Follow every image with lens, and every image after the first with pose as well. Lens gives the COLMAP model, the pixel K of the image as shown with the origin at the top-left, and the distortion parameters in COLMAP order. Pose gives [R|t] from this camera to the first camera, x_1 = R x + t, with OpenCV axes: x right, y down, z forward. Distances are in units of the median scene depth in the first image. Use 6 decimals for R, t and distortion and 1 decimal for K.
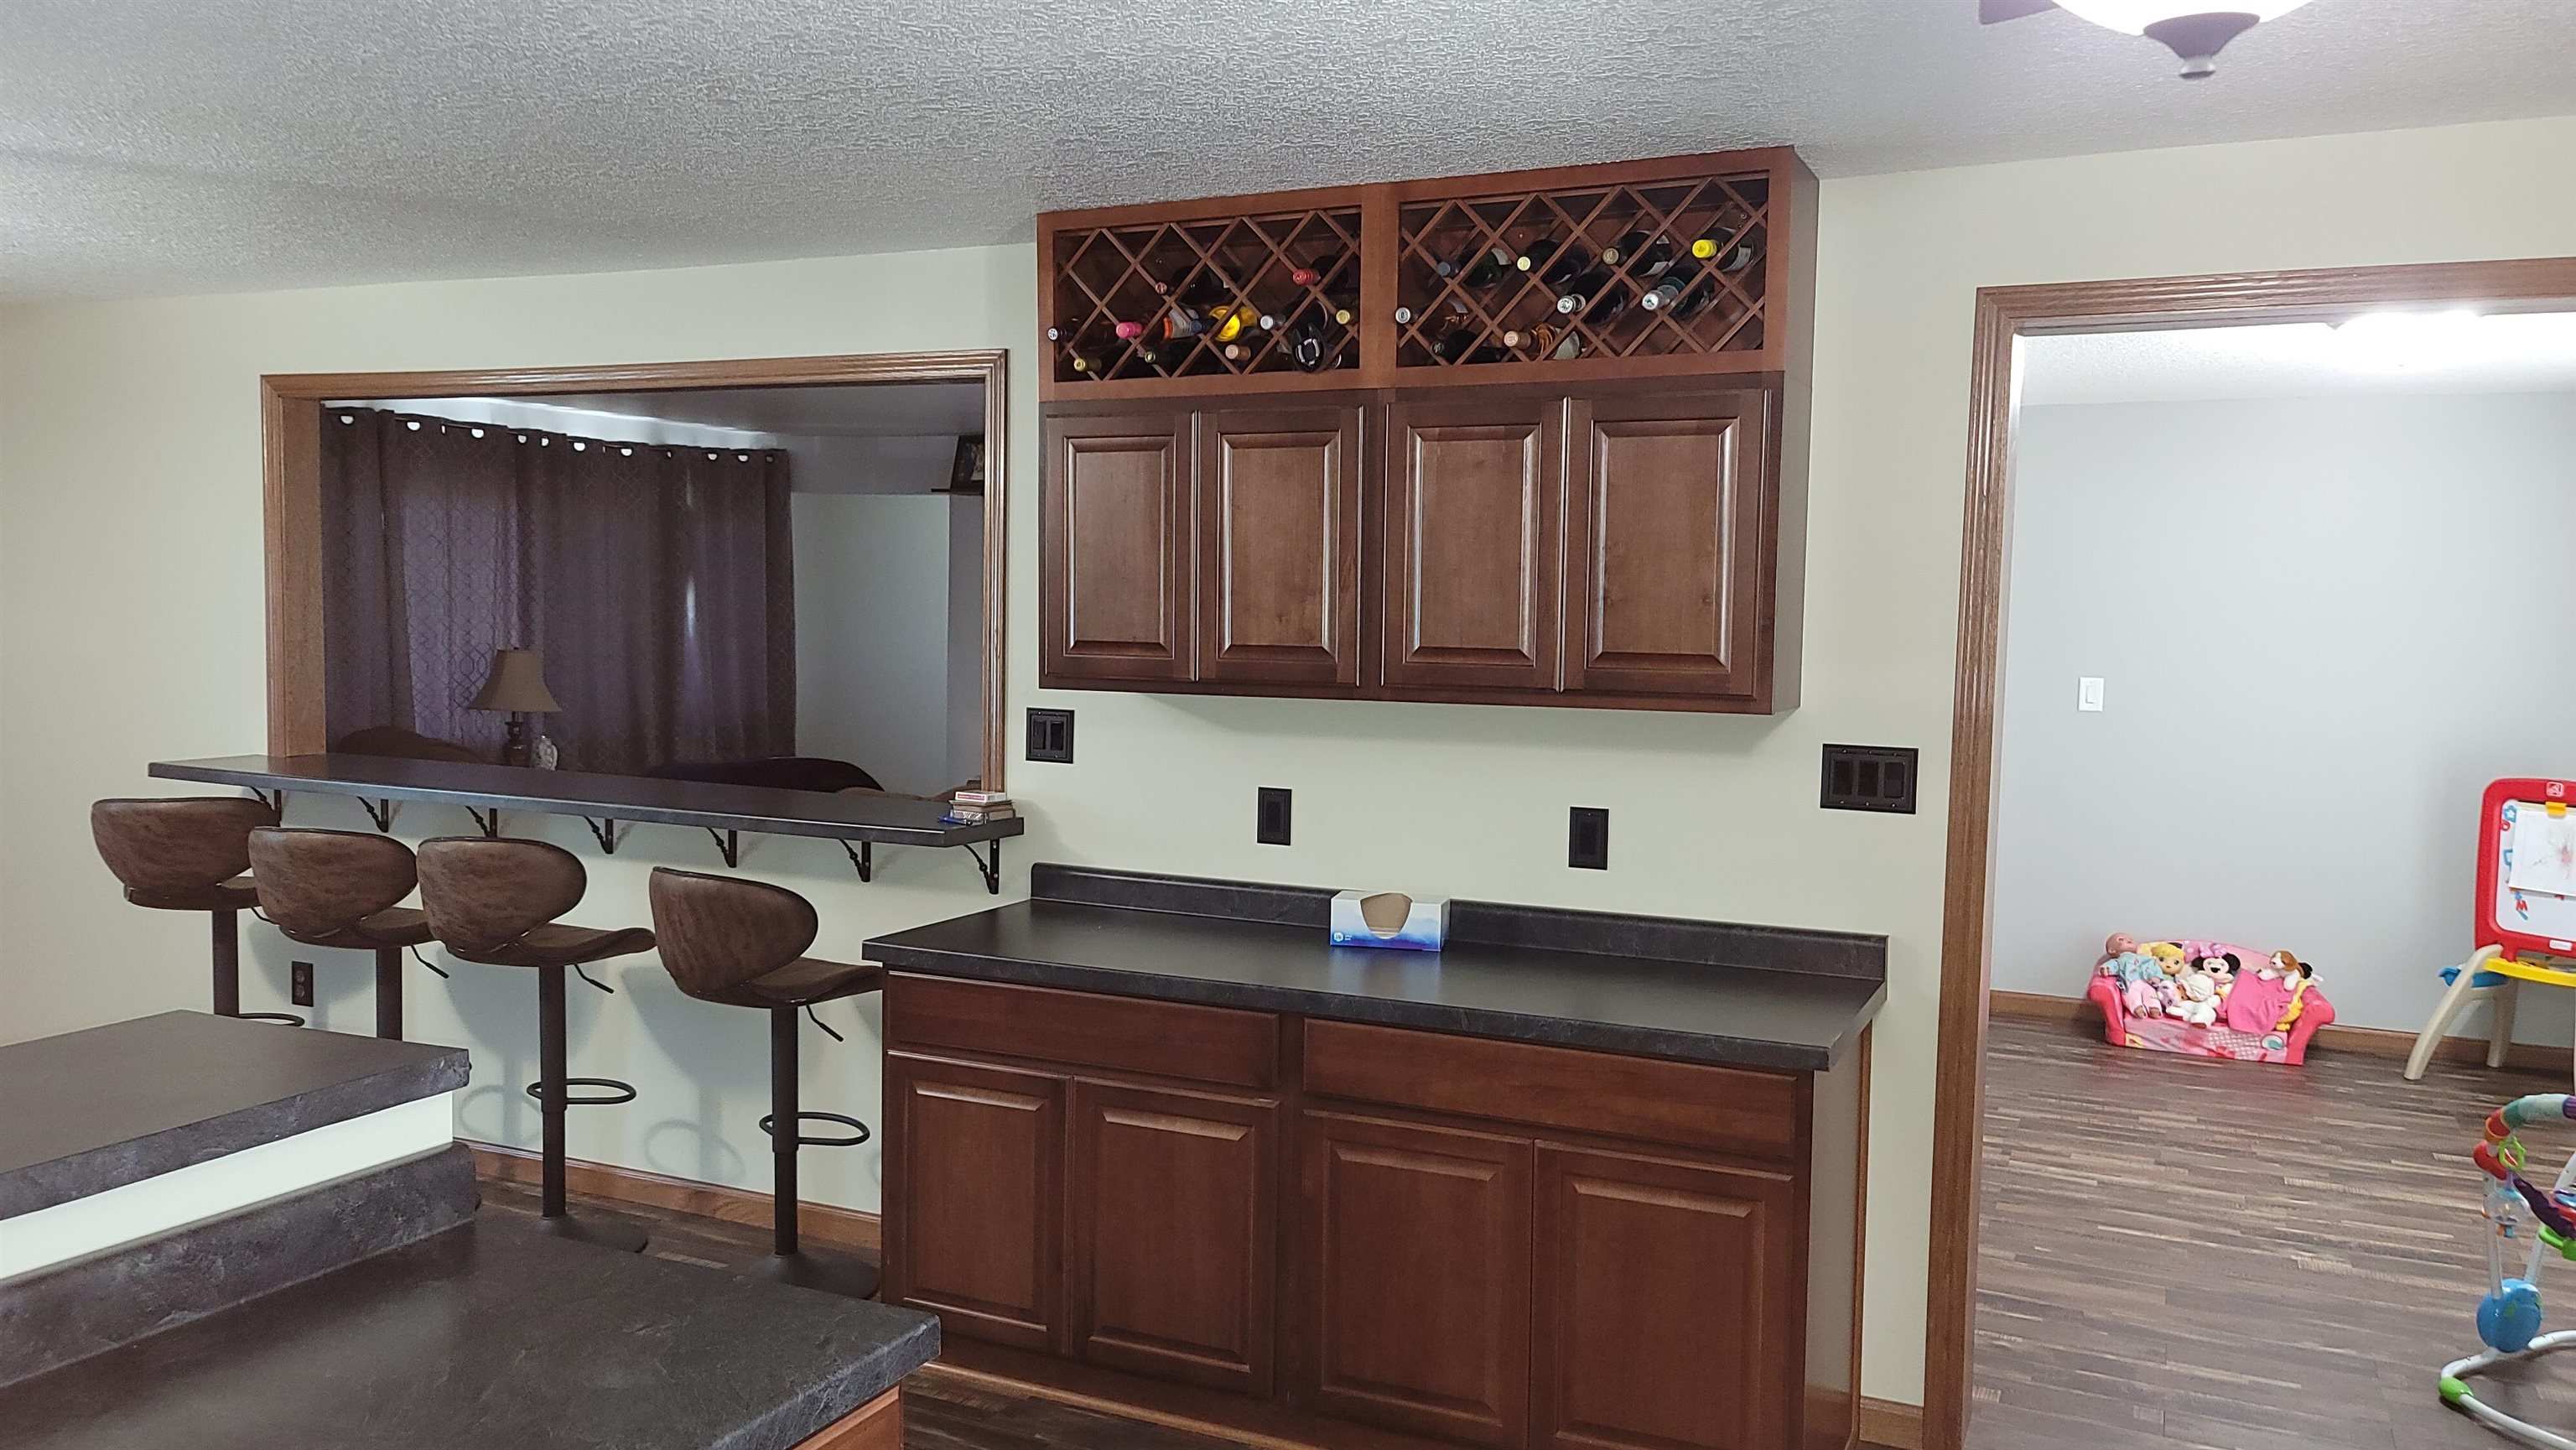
lens RADIAL K [[1886.8, 0, 1288.8], [0, 1886.8, 728.3], [0, 0, 1]] dist [0.060043, -0.008358]
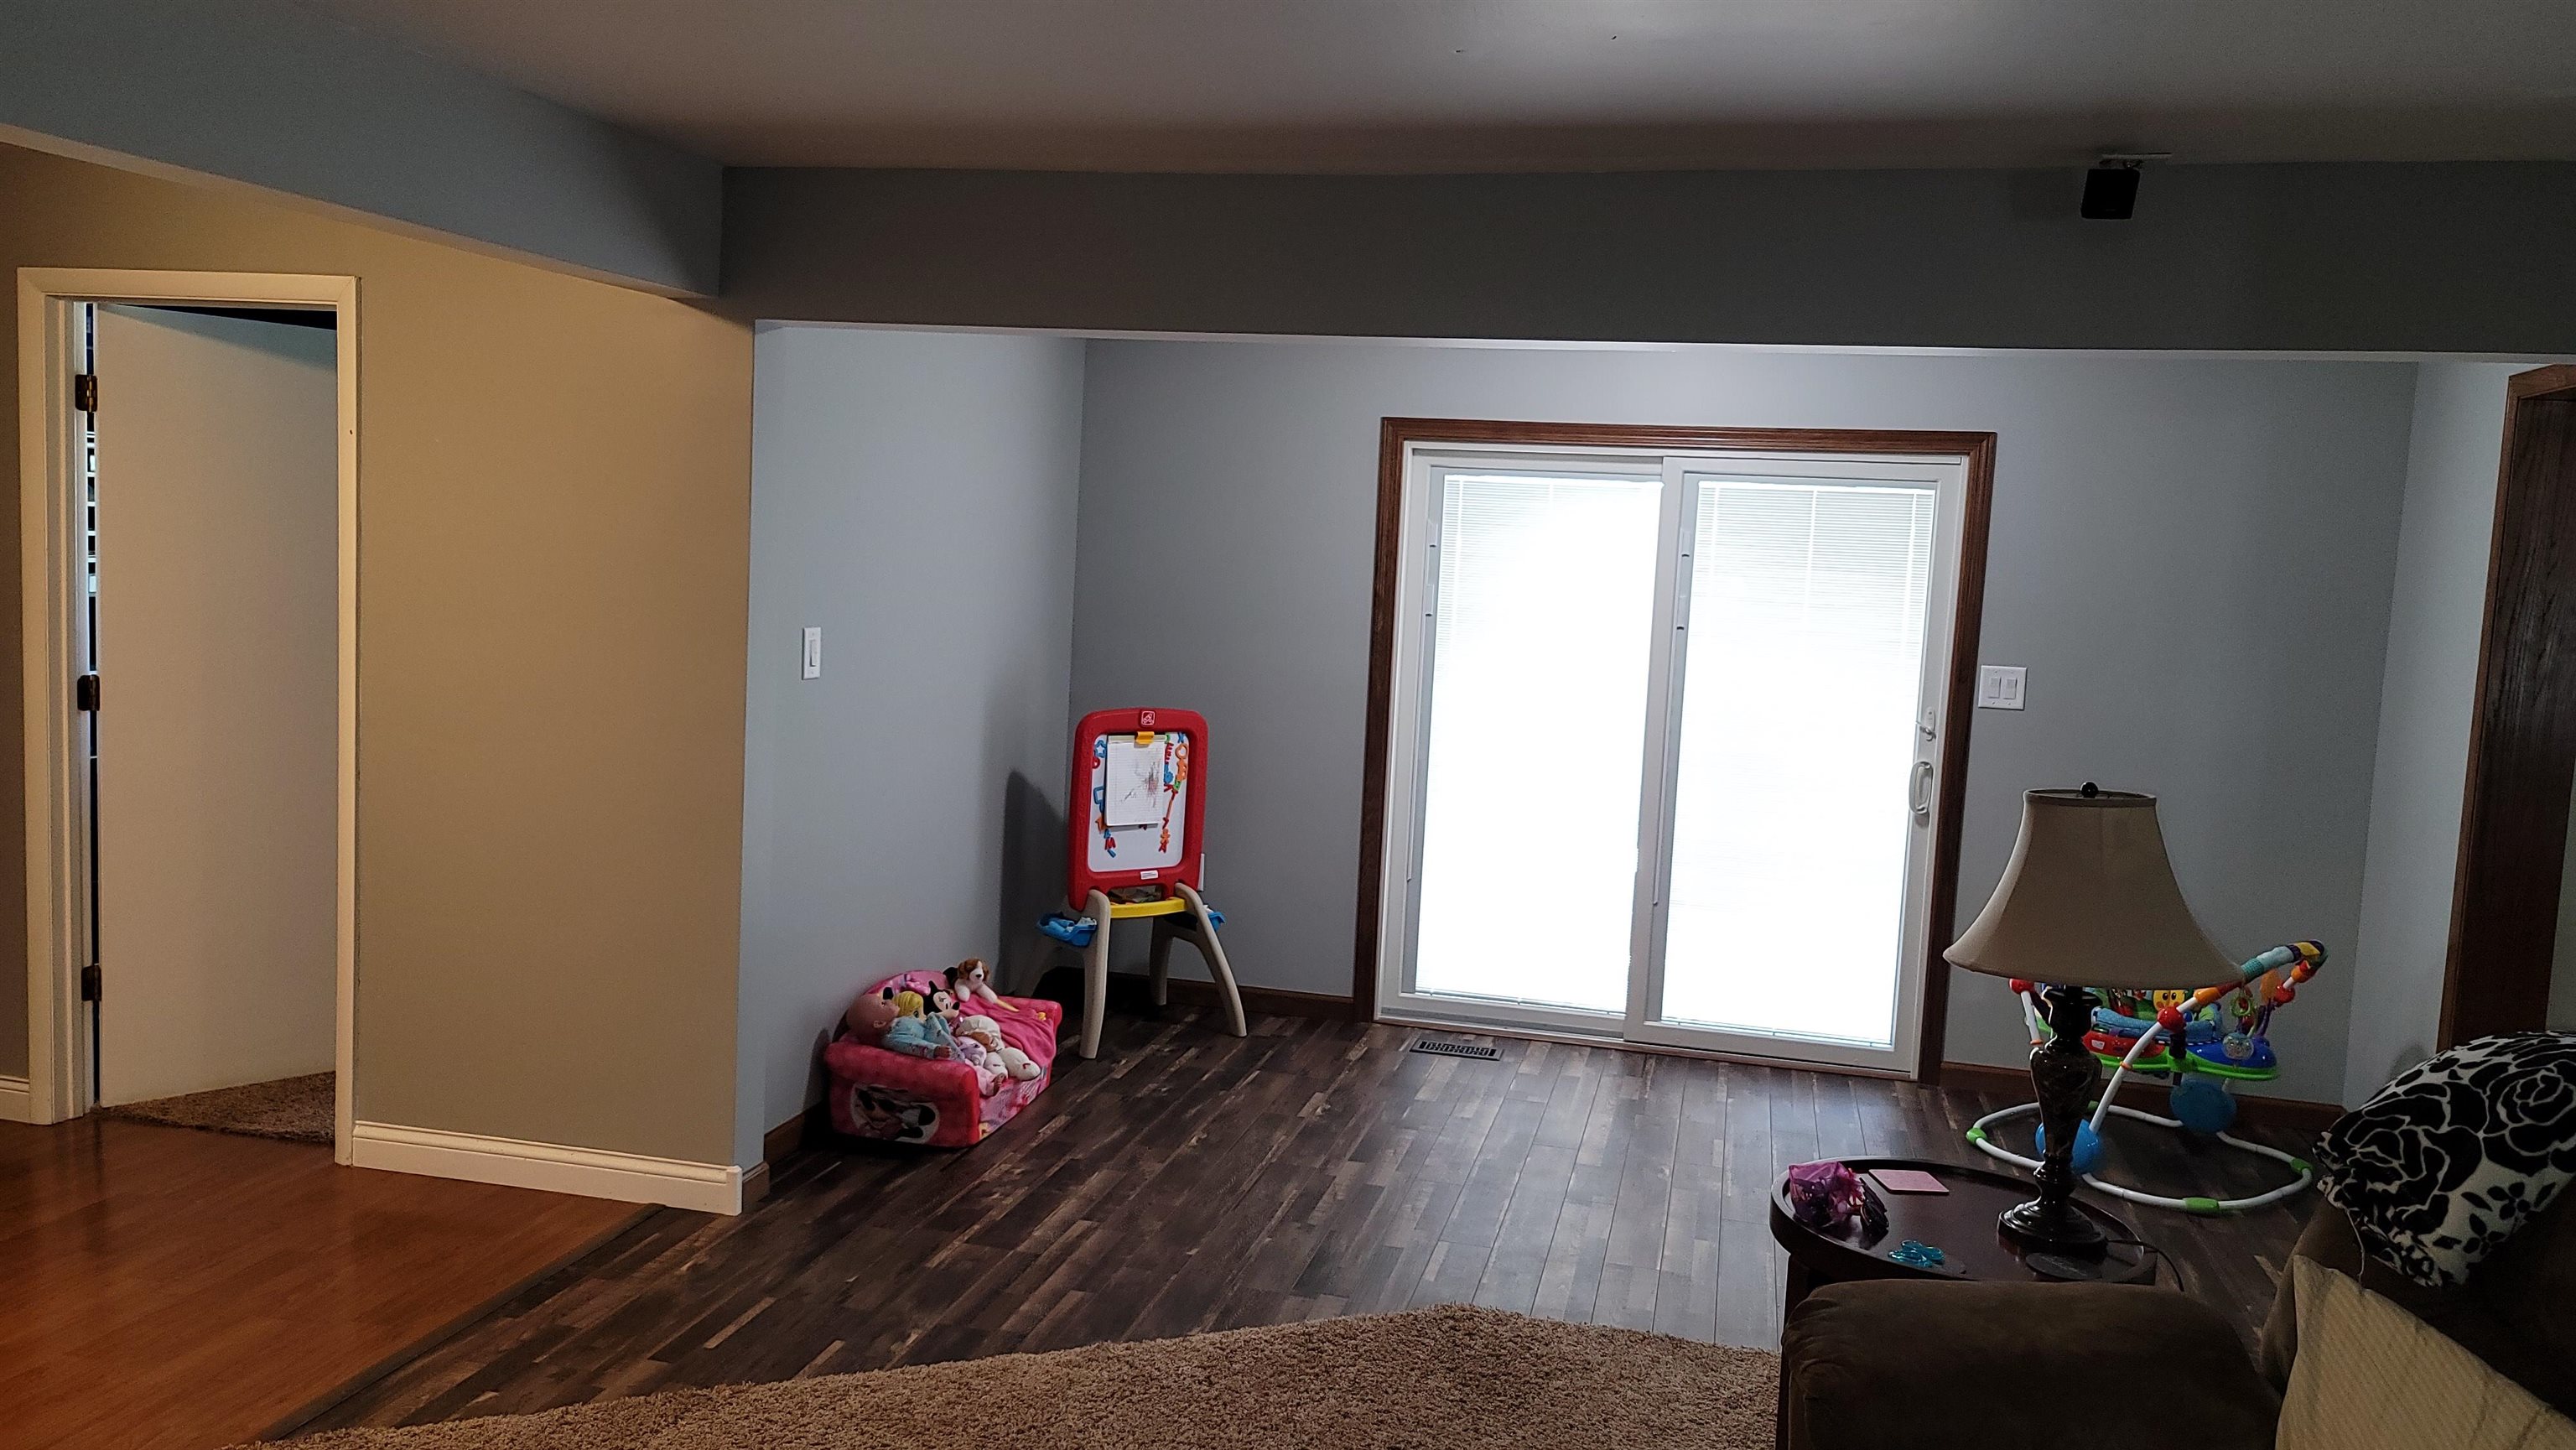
lens RADIAL K [[1886.8, 0, 1288.8], [0, 1886.8, 723.5], [0, 0, 1]] dist [0.060043, -0.008358]
pose [[-0.193521, -0.115121, 0.974319, -0.275622], [0.021874, 0.992339, 0.121595, -0.077404], [-0.980852, 0.044843, -0.189521, 1.083354]]
